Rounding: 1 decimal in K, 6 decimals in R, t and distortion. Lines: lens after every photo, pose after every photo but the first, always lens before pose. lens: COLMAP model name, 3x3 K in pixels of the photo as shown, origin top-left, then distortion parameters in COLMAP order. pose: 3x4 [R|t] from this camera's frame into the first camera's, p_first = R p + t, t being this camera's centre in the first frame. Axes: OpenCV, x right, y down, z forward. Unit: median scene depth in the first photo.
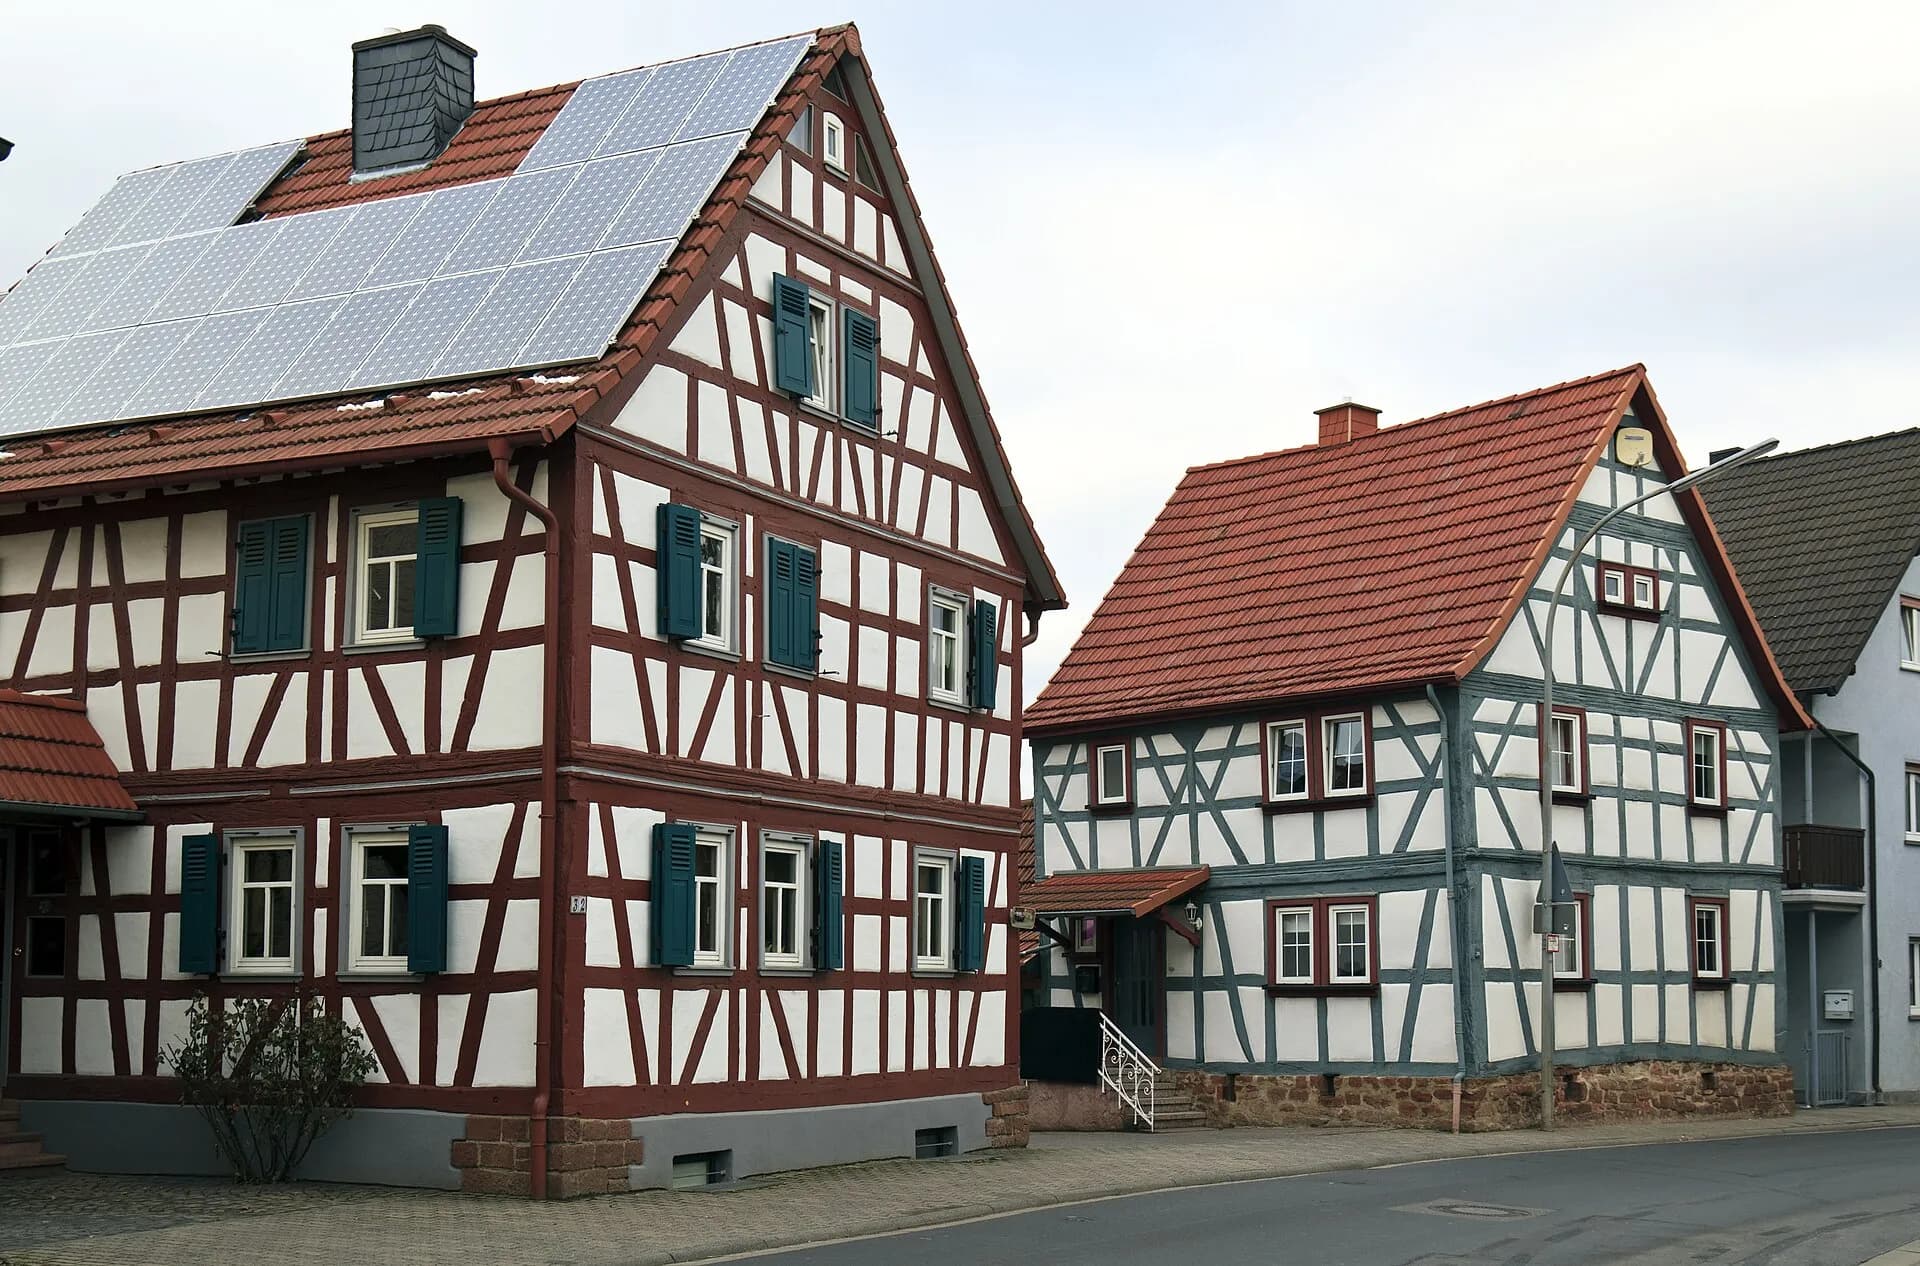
lens RADIAL K [[2441.0, 0, 958.8], [0, 2441.0, 831.7], [0, 0, 1]] dist [0.010818, -0.012614]
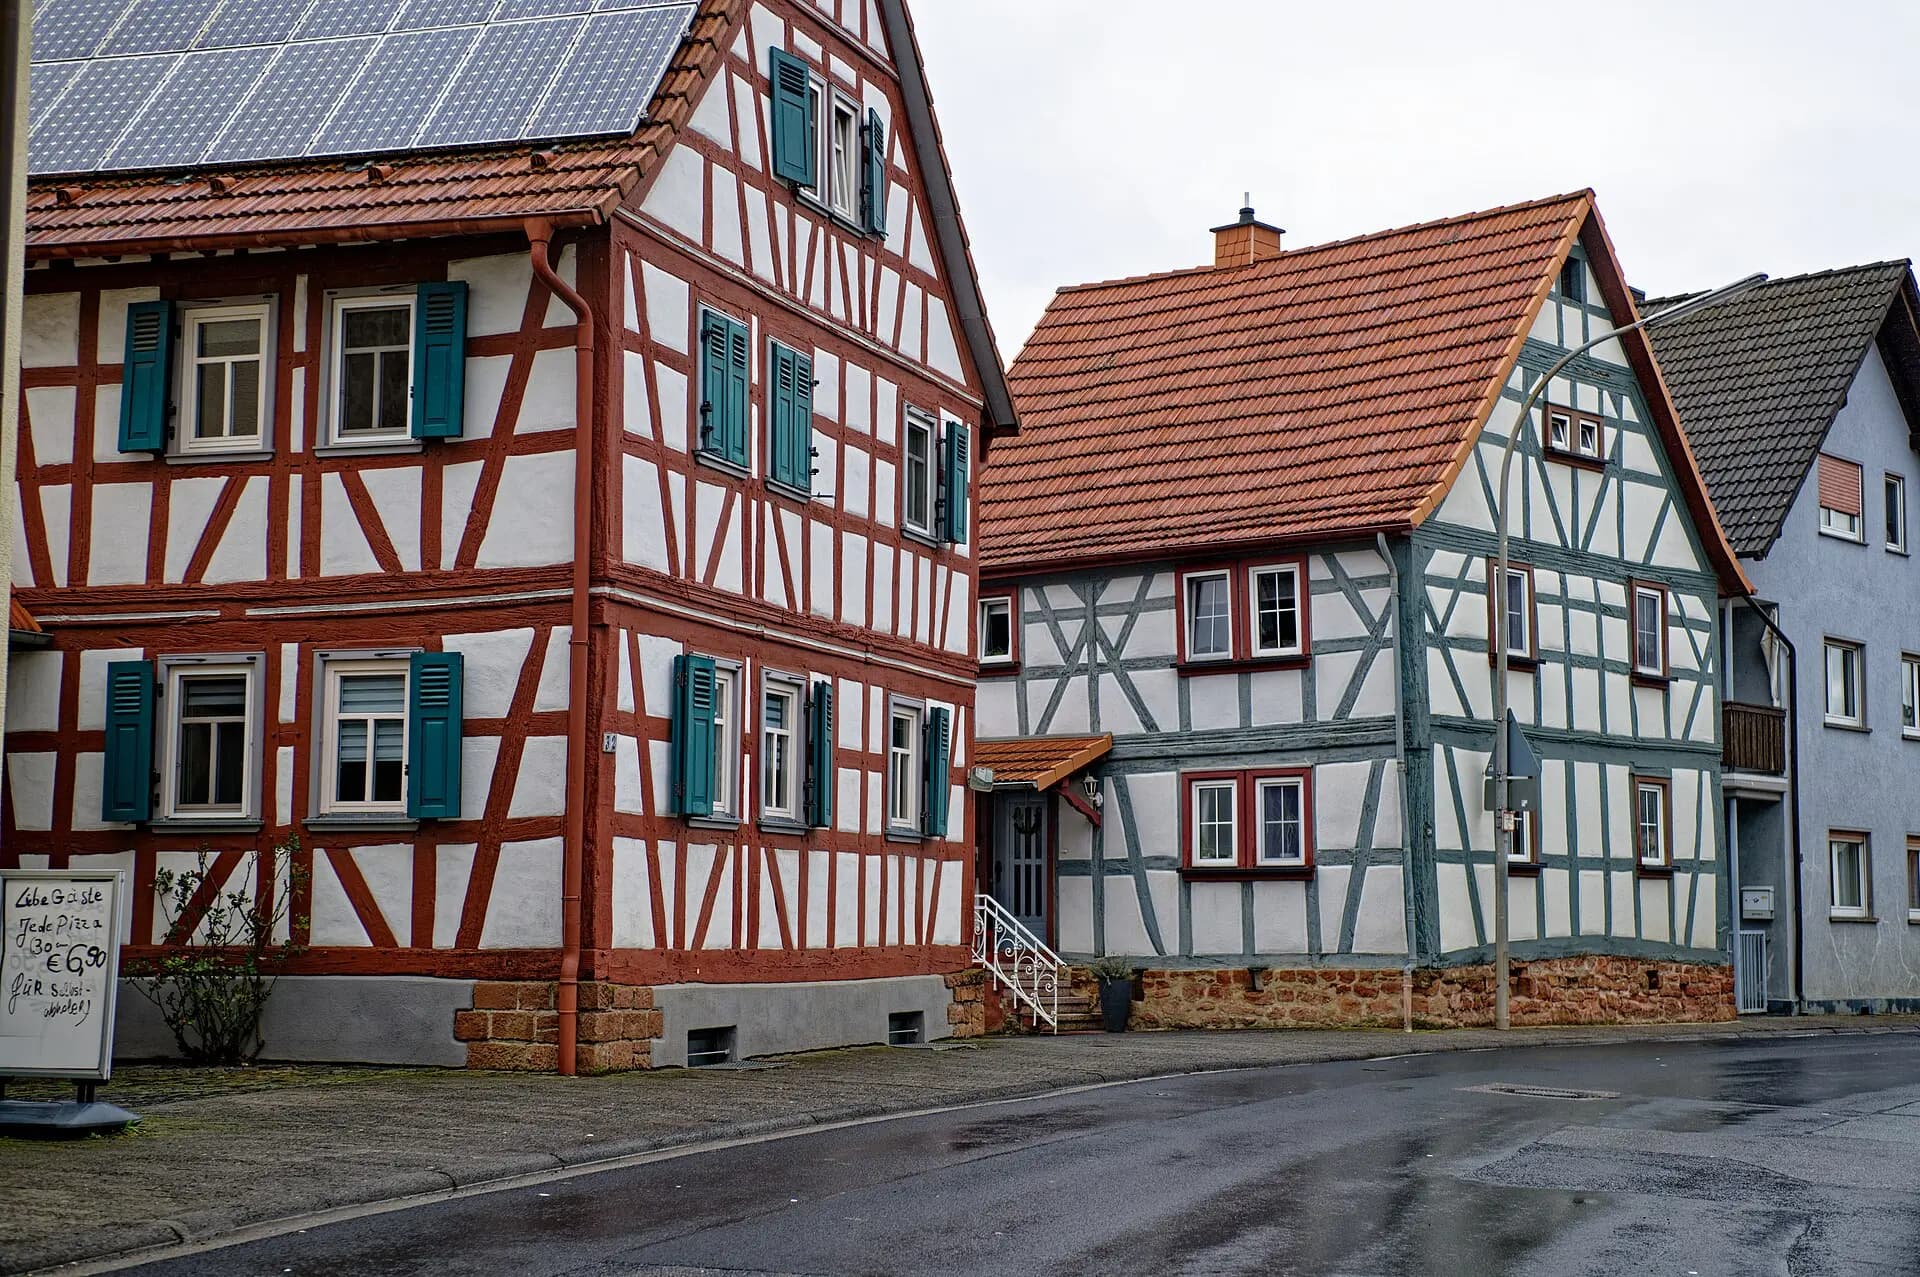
lens RADIAL K [[2962.2, 0, 931.4], [0, 2962.2, 633.1], [0, 0, 1]] dist [0.067280, 0.493193]
pose [[0.988243, 0.018034, 0.151826, -0.167814], [-0.012717, 0.999274, -0.035922, 0.022424], [-0.152363, 0.033569, 0.987754, -0.071693]]
